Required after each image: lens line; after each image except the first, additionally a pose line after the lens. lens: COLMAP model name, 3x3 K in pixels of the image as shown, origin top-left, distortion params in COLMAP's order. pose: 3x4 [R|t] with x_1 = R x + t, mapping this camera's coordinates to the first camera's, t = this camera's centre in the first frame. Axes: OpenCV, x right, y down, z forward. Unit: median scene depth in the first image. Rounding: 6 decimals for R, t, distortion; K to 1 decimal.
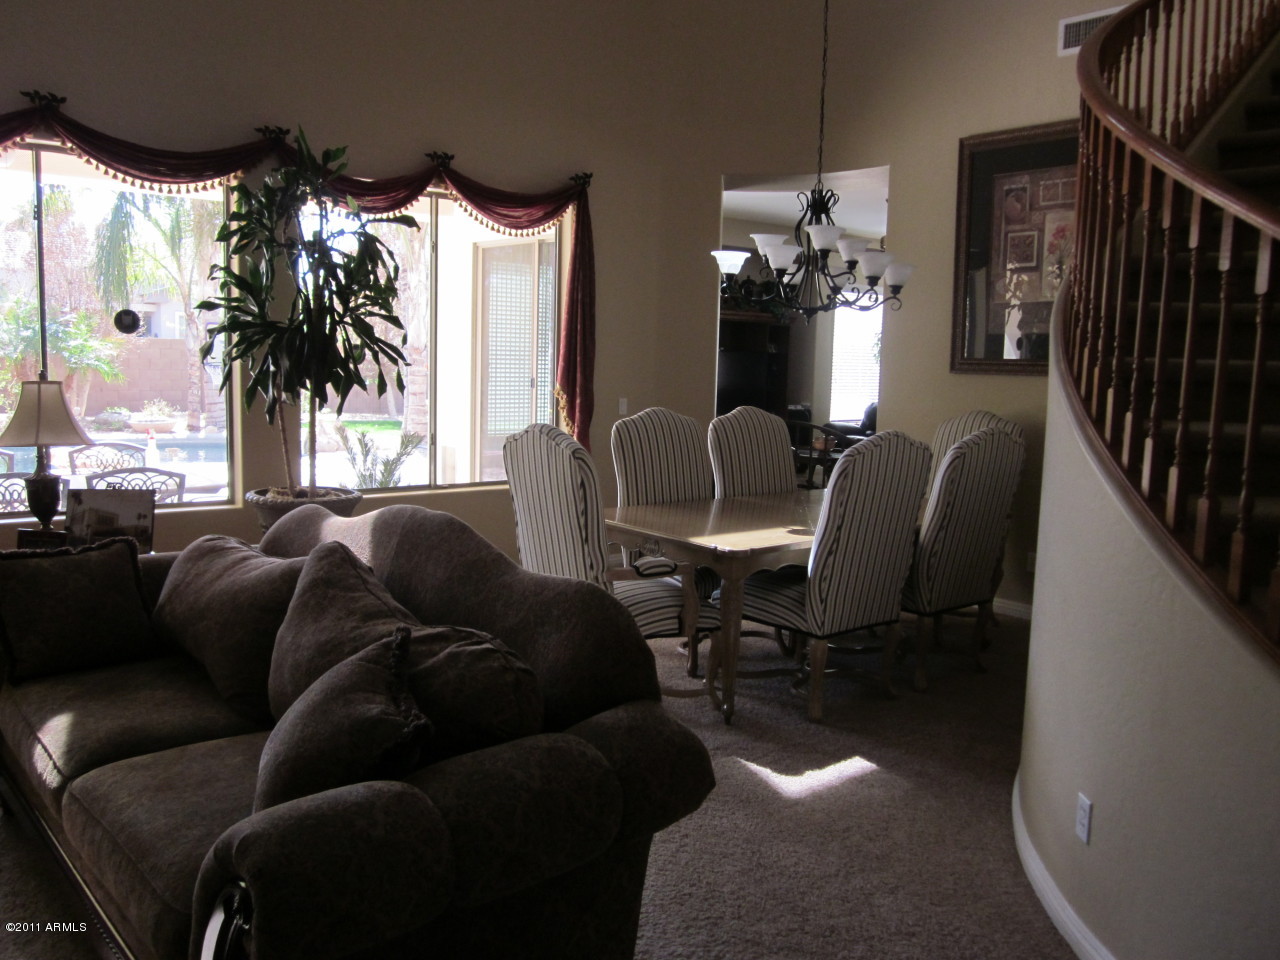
lens RADIAL K [[1070.1, 0, 646.1], [0, 1070.1, 482.8], [0, 0, 1]] dist [-0.039081, 0.004806]
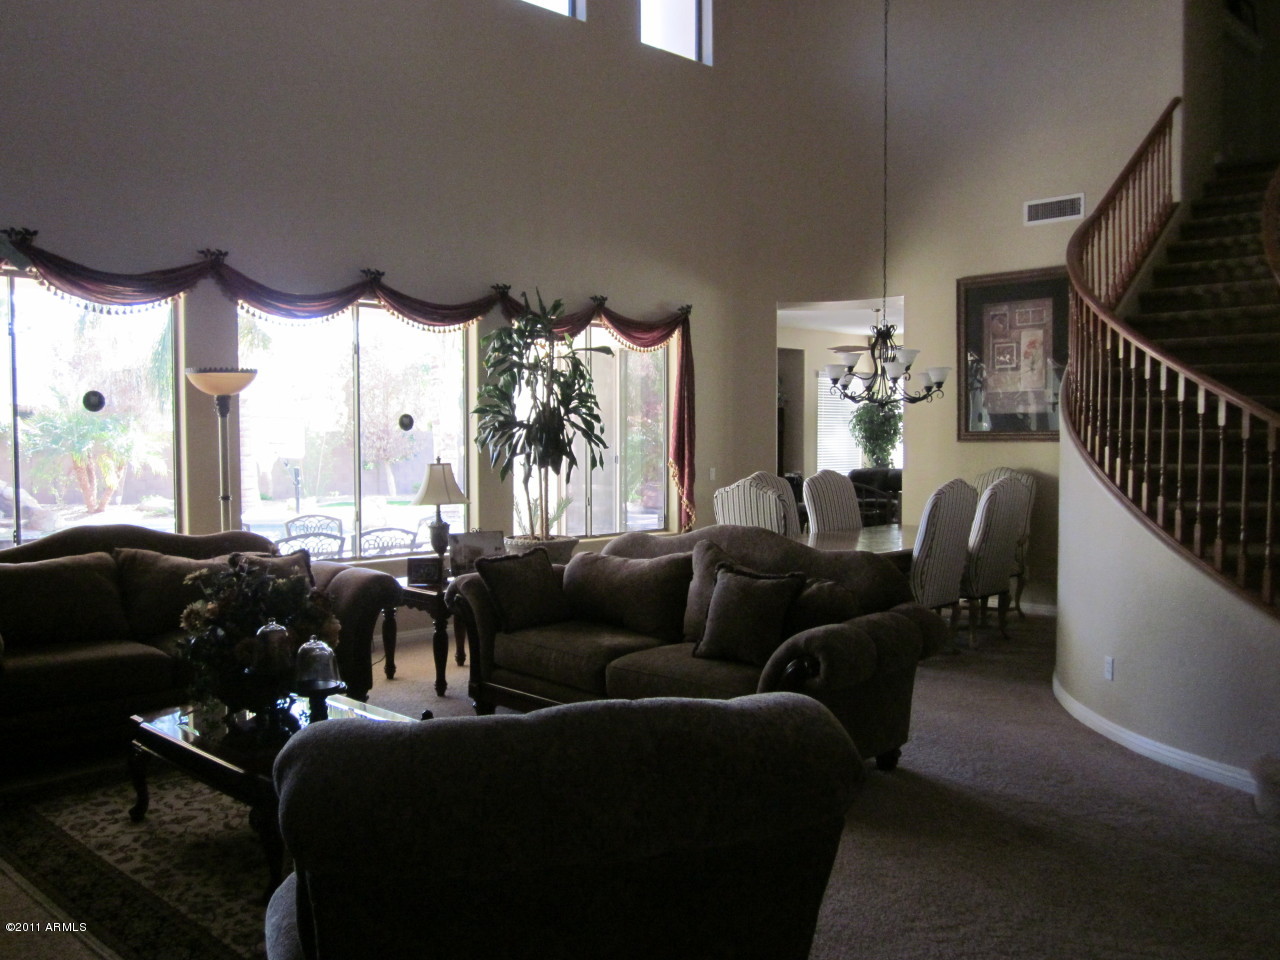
lens RADIAL K [[1070.1, 0, 646.1], [0, 1070.1, 482.8], [0, 0, 1]] dist [-0.039081, 0.004806]
pose [[0.996300, -0.032359, 0.079614, -0.263279], [0.038048, 0.996749, -0.071021, 0.038813], [-0.077058, 0.073788, 0.994292, -0.404196]]
